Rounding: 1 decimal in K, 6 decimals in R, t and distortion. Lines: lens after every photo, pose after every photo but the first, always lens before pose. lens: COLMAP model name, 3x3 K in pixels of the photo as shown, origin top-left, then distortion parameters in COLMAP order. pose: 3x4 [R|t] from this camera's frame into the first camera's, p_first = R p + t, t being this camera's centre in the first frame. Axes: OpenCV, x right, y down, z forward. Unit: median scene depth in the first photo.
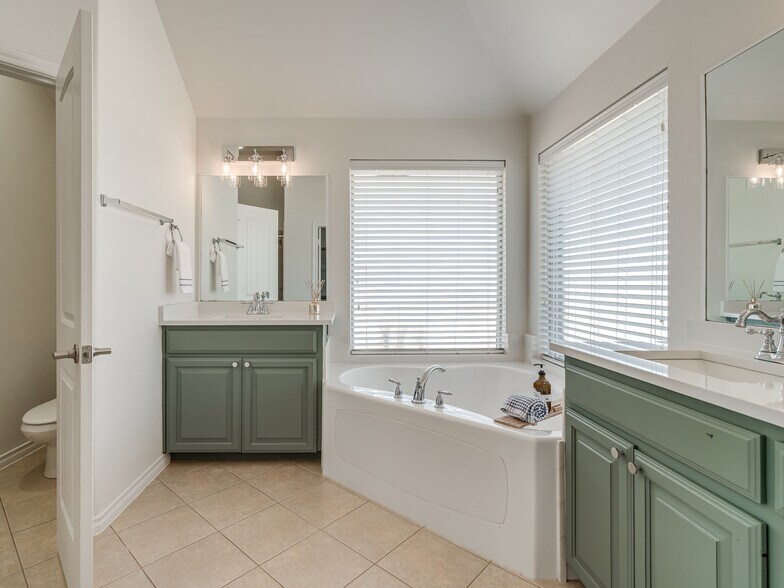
lens RADIAL K [[406.8, 0, 393.0], [0, 406.8, 288.0], [0, 0, 1]] dist [-0.007225, -0.000359]
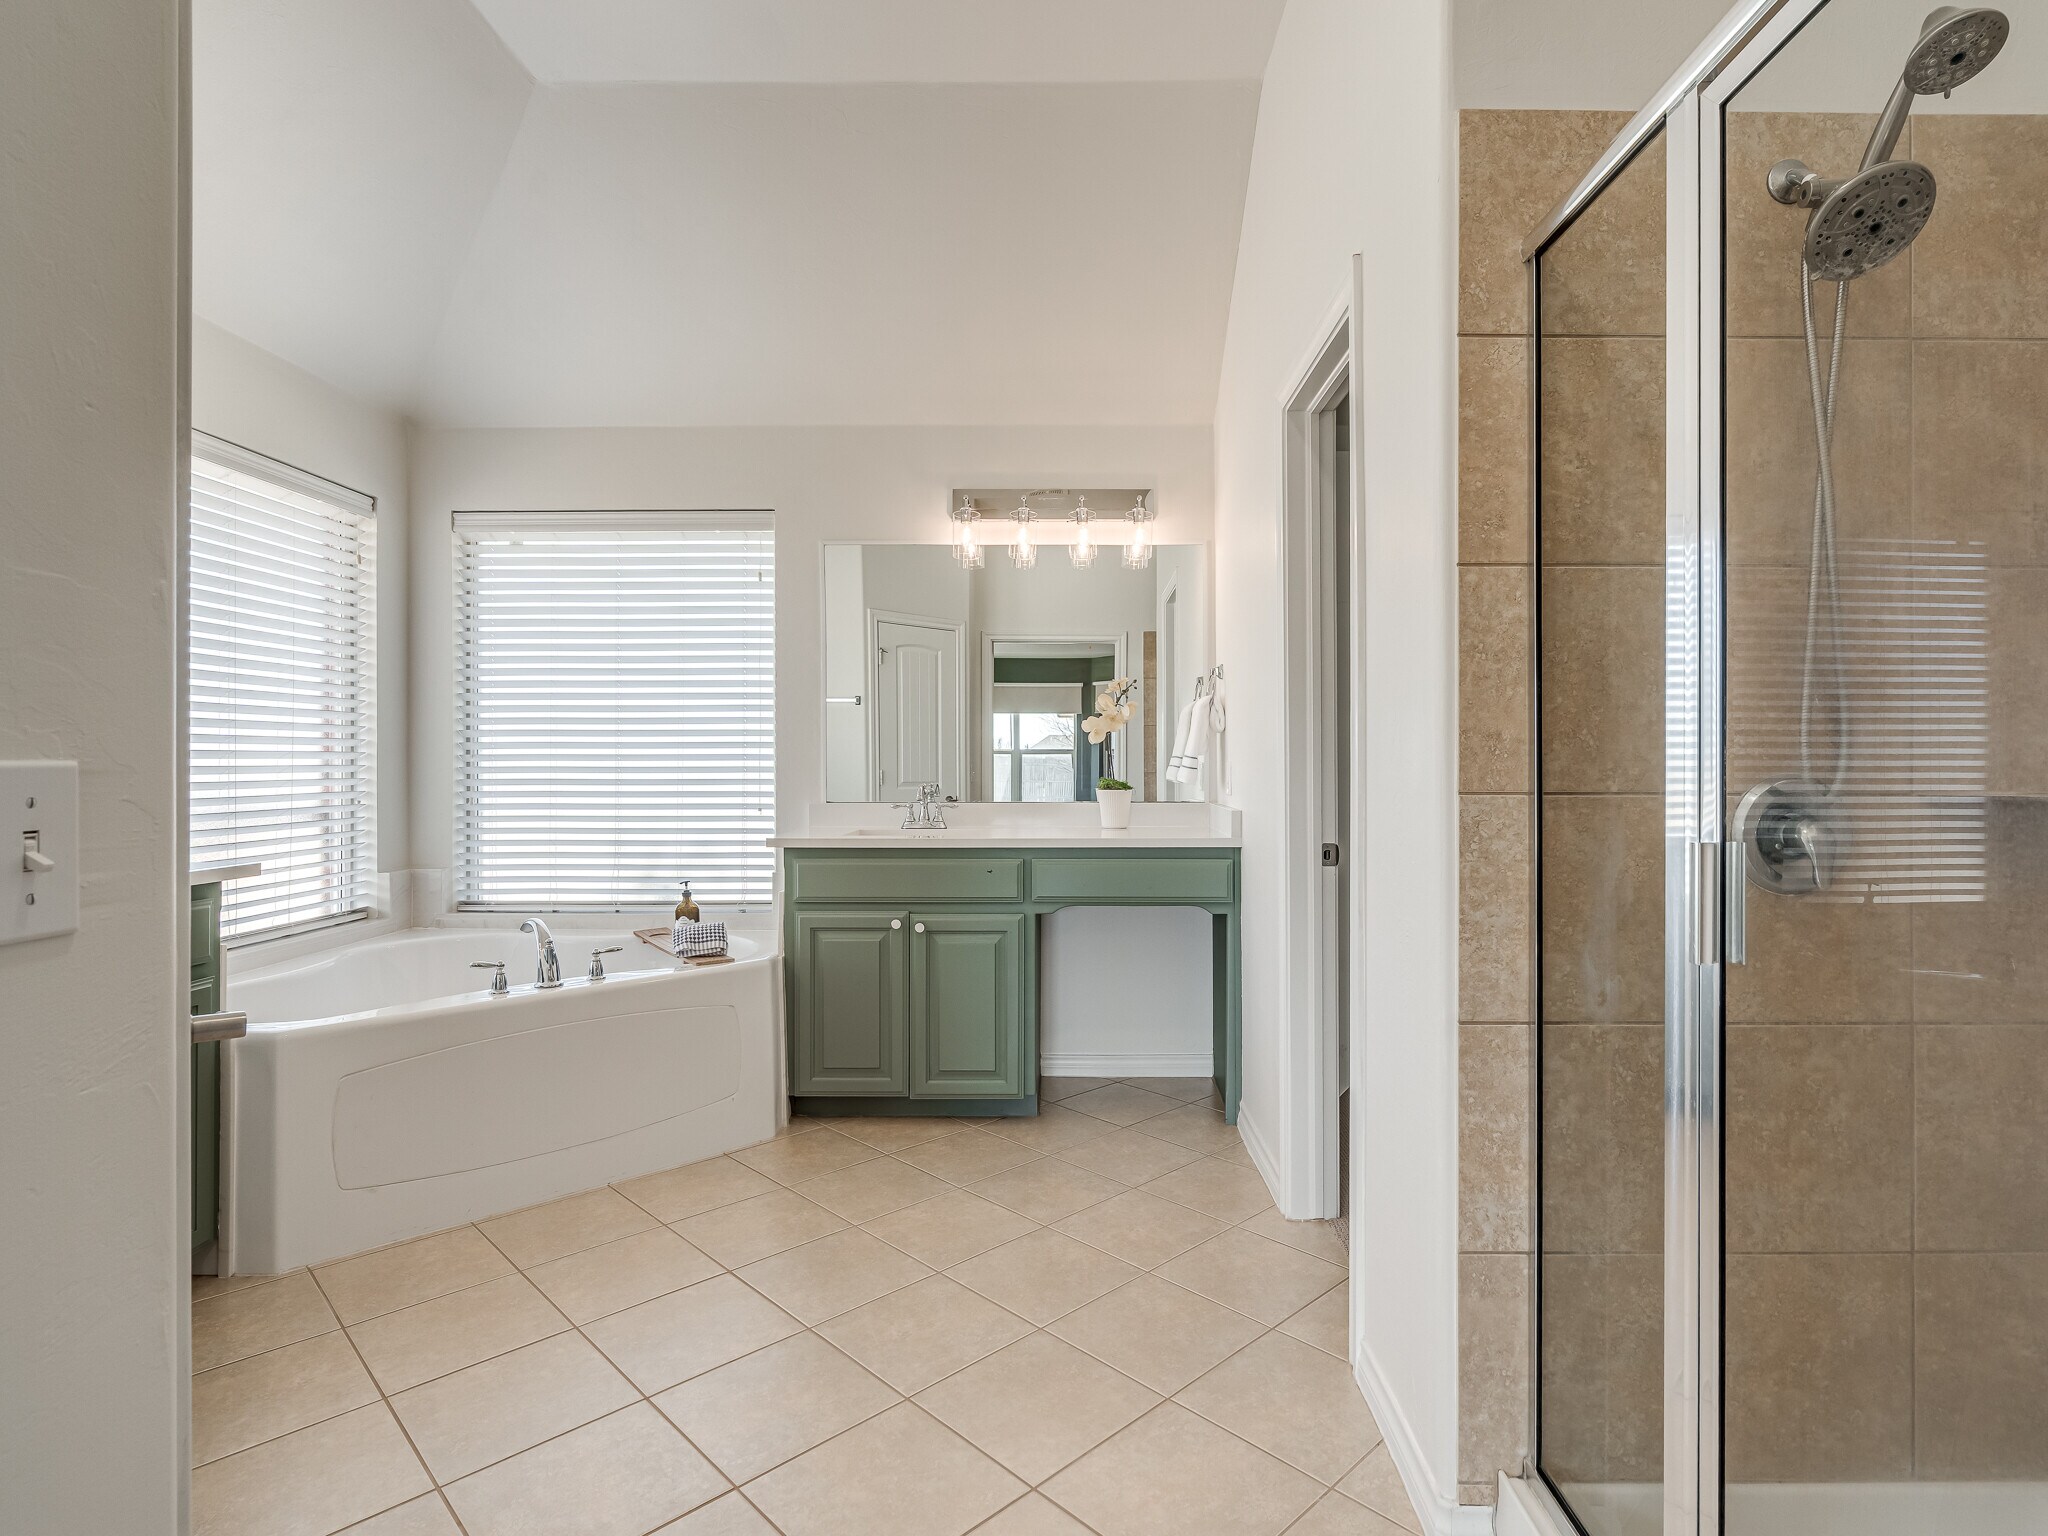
lens RADIAL K [[1062.6, 0, 1042.5], [0, 1062.6, 757.7], [0, 0, 1]] dist [-0.007225, -0.000359]
pose [[0.046332, 0.005681, 0.998910, -1.307269], [0.011538, 0.999914, -0.006222, -0.004297], [-0.998859, 0.011814, 0.046262, 0.283522]]
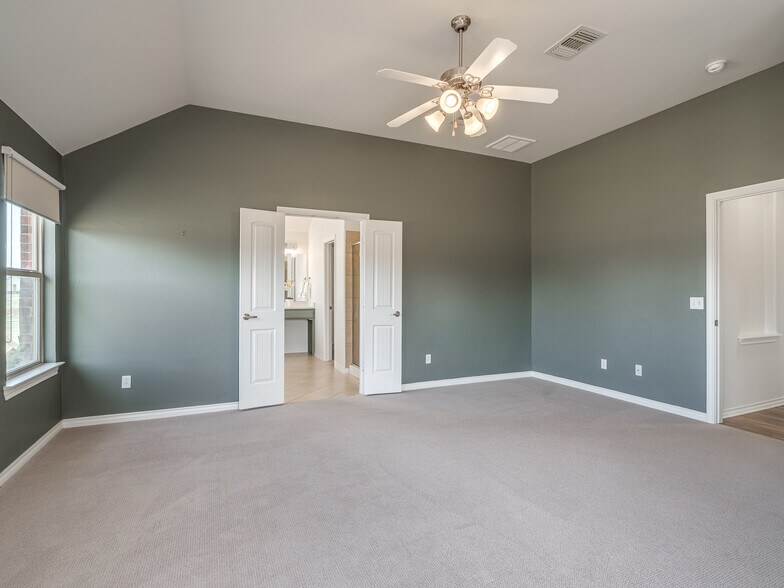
lens RADIAL K [[406.8, 0, 392.7], [0, 406.8, 289.9], [0, 0, 1]] dist [-0.007225, -0.000359]
pose [[-0.388648, 0.003096, 0.921381, -1.992618], [0.011787, 0.999929, 0.001612, -0.015823], [-0.921311, 0.011487, -0.388657, 0.470857]]
